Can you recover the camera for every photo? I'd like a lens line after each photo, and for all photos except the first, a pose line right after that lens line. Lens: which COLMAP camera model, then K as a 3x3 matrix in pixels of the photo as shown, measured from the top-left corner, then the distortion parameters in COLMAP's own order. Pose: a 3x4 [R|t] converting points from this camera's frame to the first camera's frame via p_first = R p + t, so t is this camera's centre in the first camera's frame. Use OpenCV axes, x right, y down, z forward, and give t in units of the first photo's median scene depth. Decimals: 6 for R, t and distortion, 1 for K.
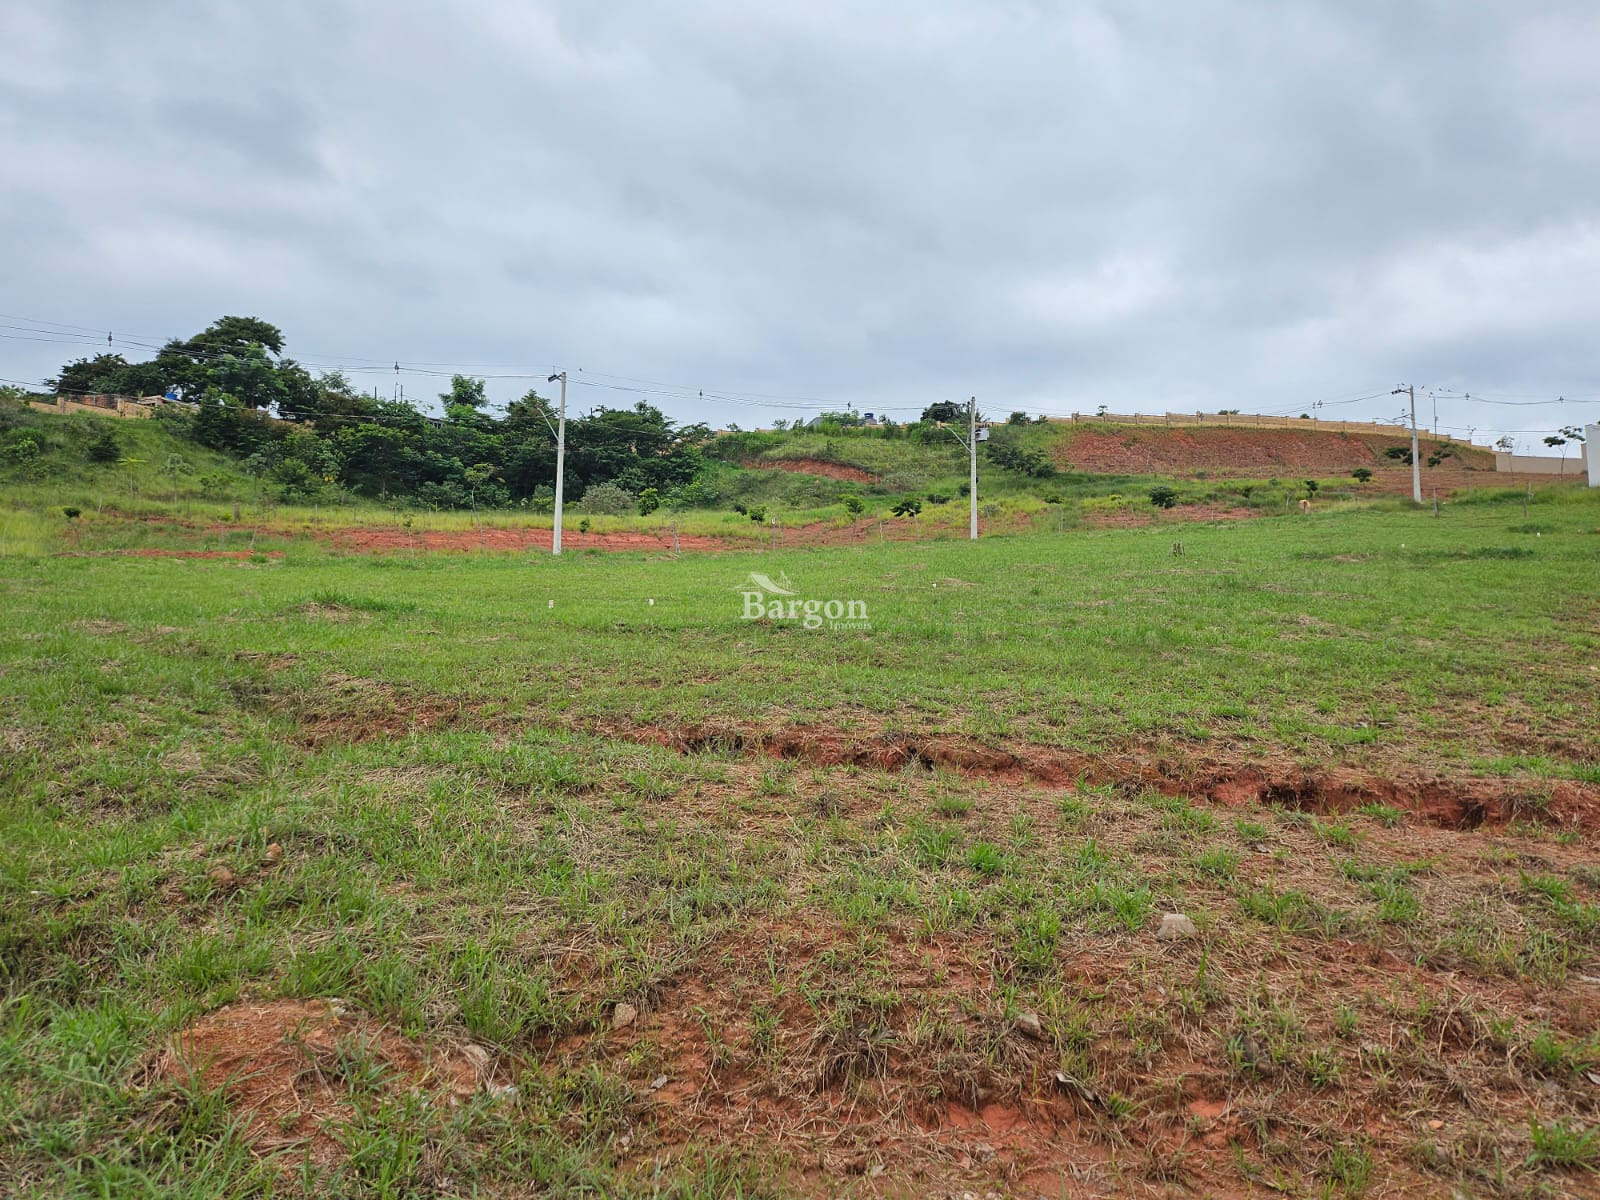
lens RADIAL K [[1114.4, 0, 805.4], [0, 1114.4, 595.0], [0, 0, 1]] dist [0.082791, -0.085432]
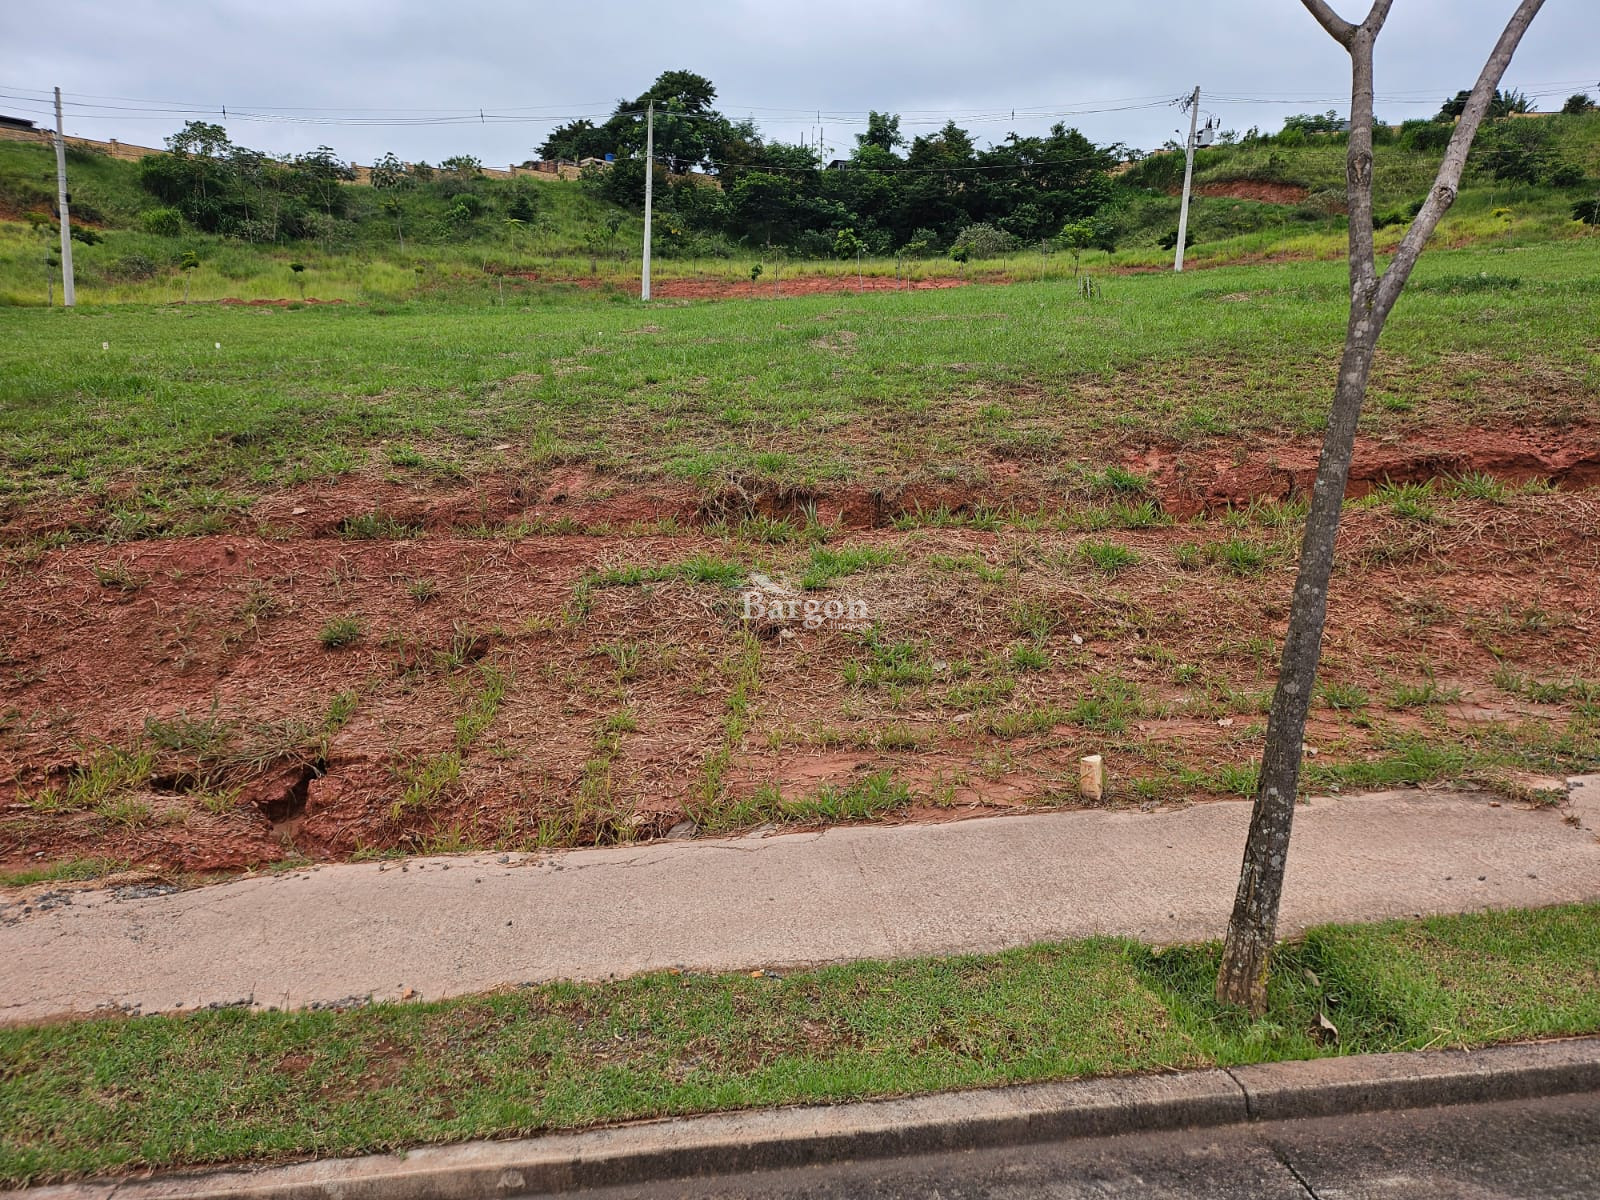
lens RADIAL K [[1114.4, 0, 822.4], [0, 1114.4, 607.7], [0, 0, 1]] dist [0.082791, -0.085432]
pose [[0.877161, 0.117766, -0.465532, 0.236795], [-0.009195, 0.973402, 0.228917, -0.000919], [0.480108, -0.196517, 0.854914, 0.086622]]
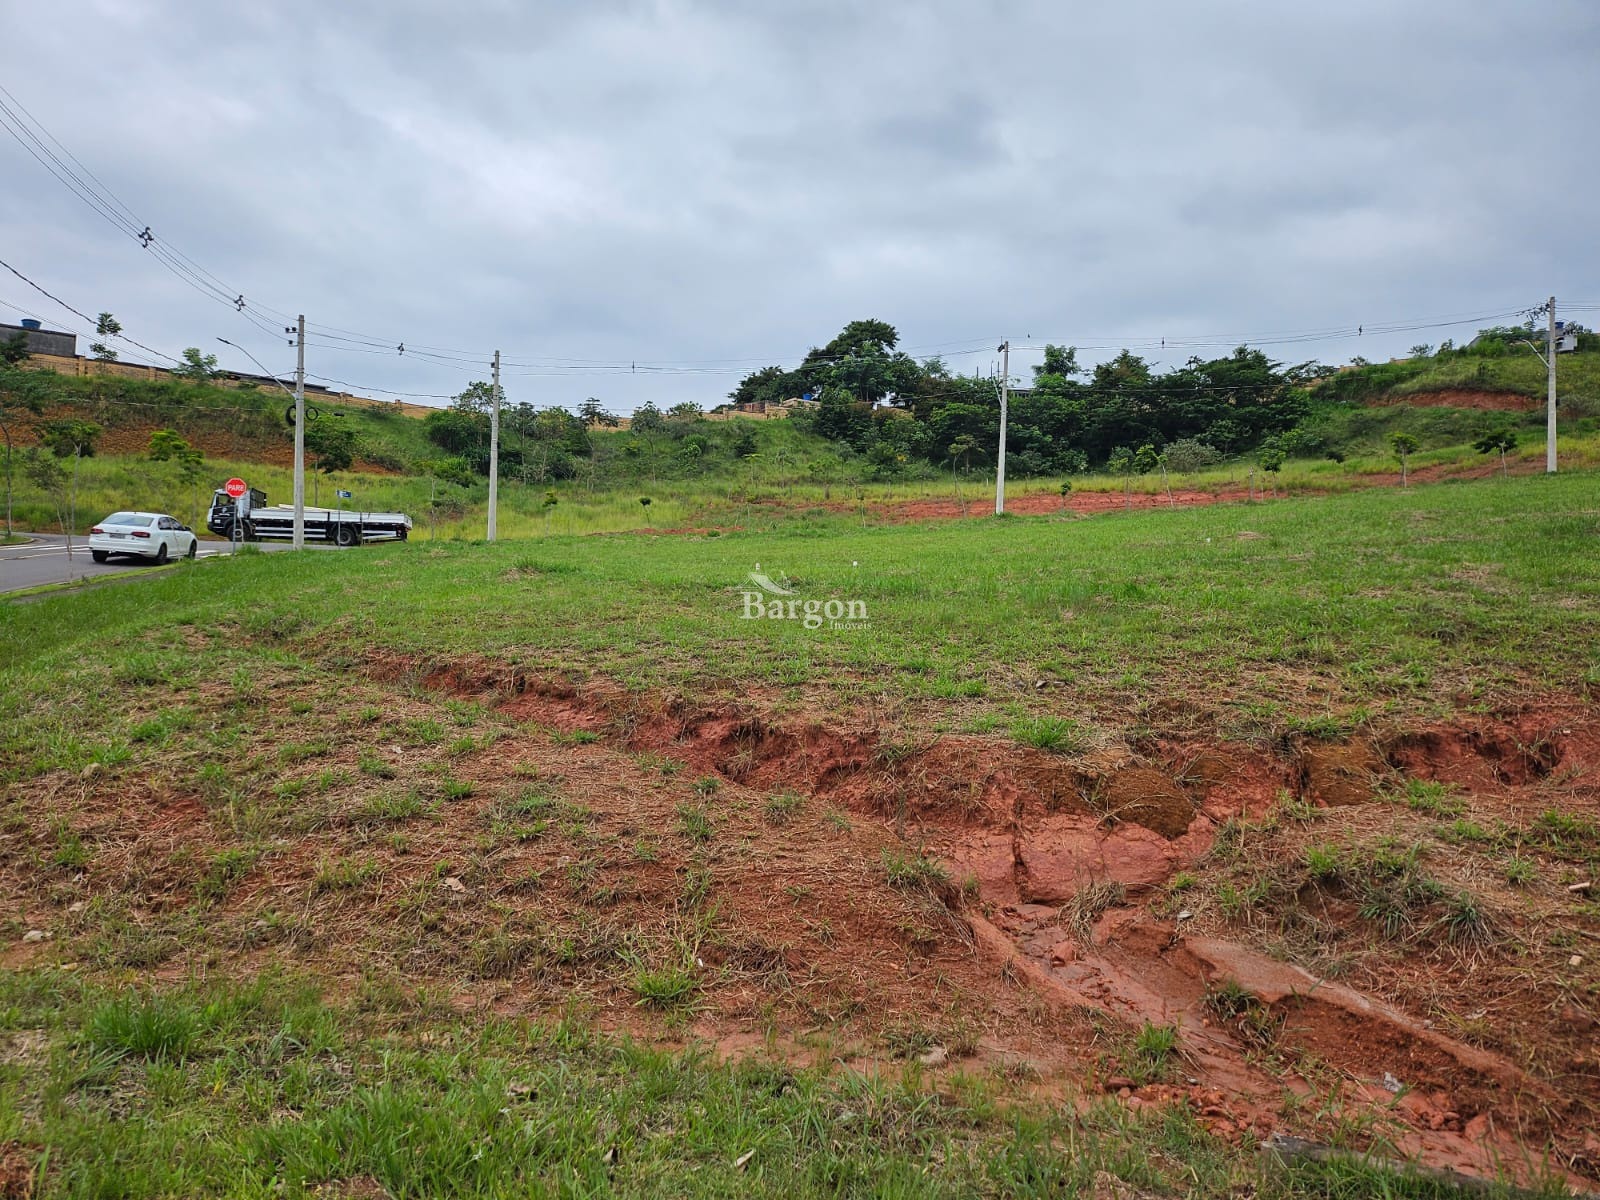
lens RADIAL K [[1114.4, 0, 783.0], [0, 1114.4, 591.7], [0, 0, 1]] dist [0.082791, -0.085432]
pose [[0.821237, -0.000440, -0.570588, 0.114289], [0.017009, 0.999574, 0.023711, 0.001870], [0.570334, -0.029178, 0.820894, 0.016975]]
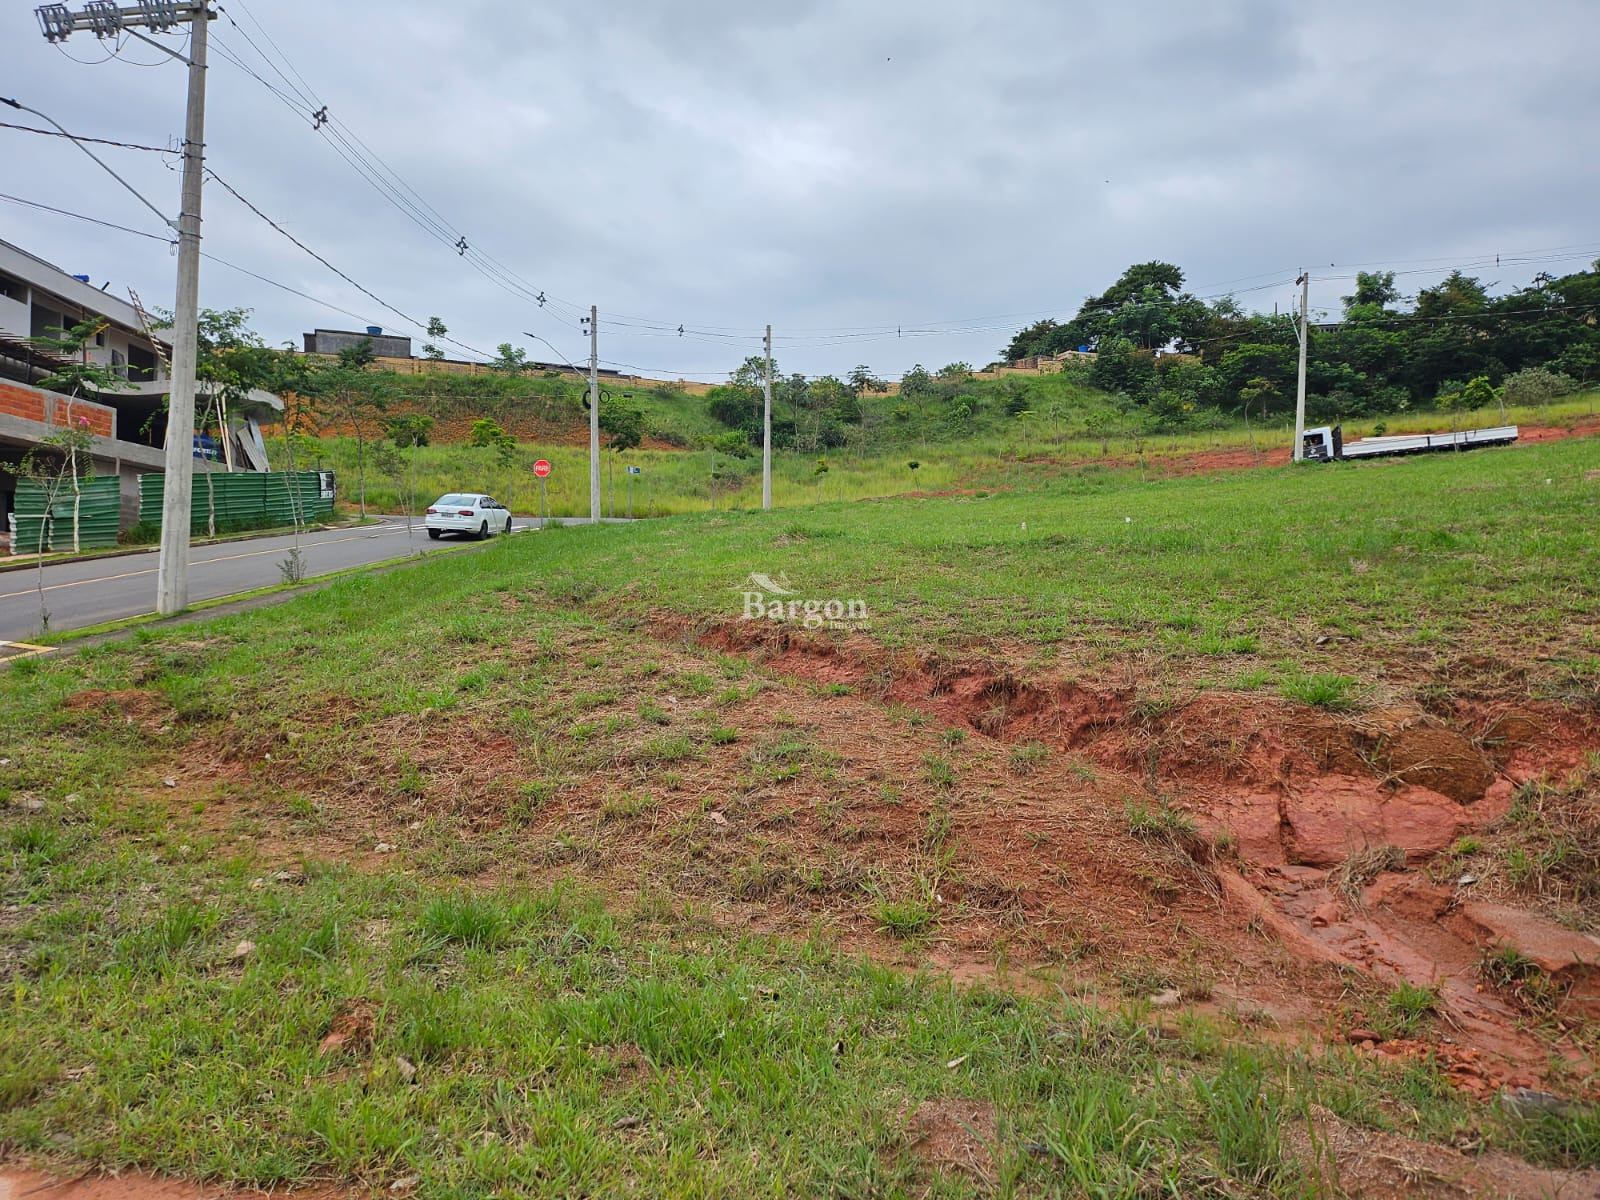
lens RADIAL K [[1114.4, 0, 791.0], [0, 1114.4, 587.8], [0, 0, 1]] dist [0.082791, -0.085432]
pose [[0.664099, 0.004499, -0.747631, 0.118303], [0.043809, 0.998030, 0.044920, 0.002416], [0.746360, -0.062584, 0.662594, 0.016104]]
